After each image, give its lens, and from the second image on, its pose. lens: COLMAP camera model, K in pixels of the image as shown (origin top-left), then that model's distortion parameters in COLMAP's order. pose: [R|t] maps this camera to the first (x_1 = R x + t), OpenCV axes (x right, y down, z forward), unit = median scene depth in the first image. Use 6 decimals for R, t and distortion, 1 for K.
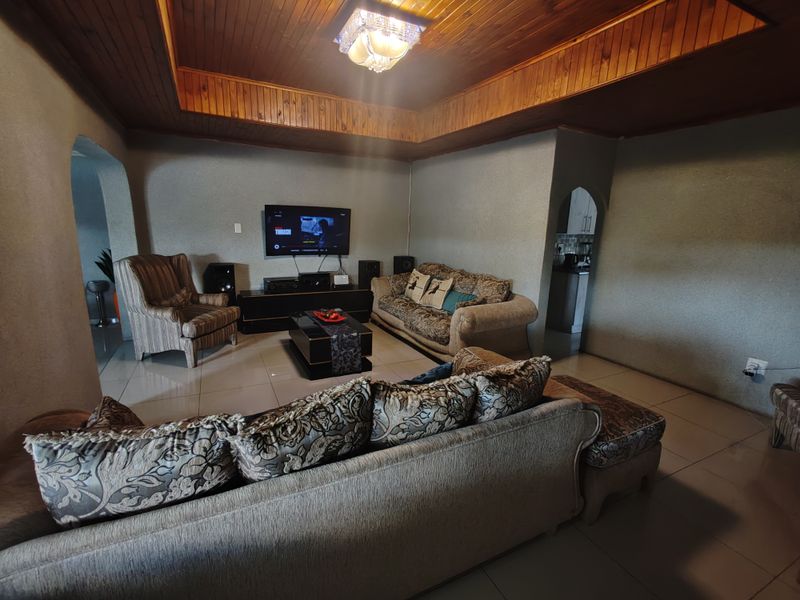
lens RADIAL K [[365.0, 0, 404.2], [0, 365.0, 303.4], [0, 0, 1]] dist [0.000568, 0.000056]
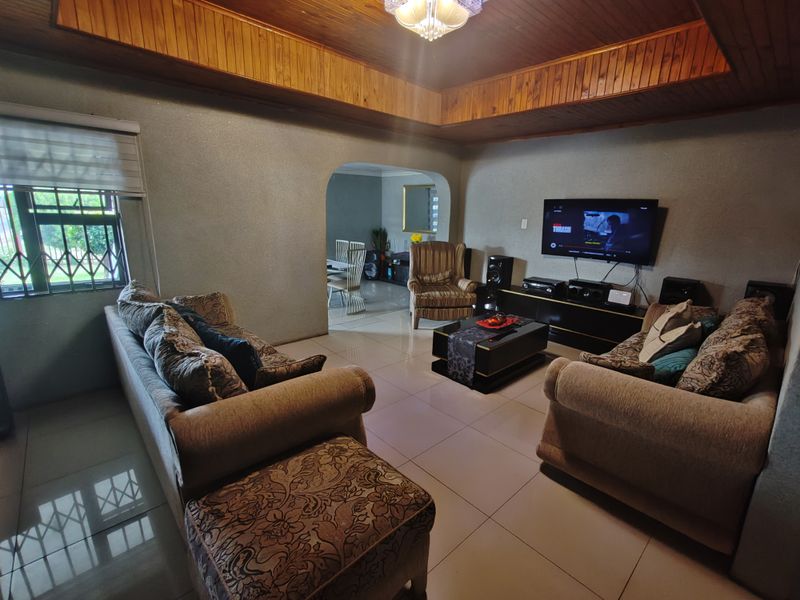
lens RADIAL K [[365.0, 0, 404.4], [0, 365.0, 301.7], [0, 0, 1]] dist [0.000568, 0.000056]
pose [[0.263570, 0.217191, -0.939872, 0.426415], [-0.227667, 0.960805, 0.158184, -0.076888], [0.937389, 0.172285, 0.302687, 0.389000]]
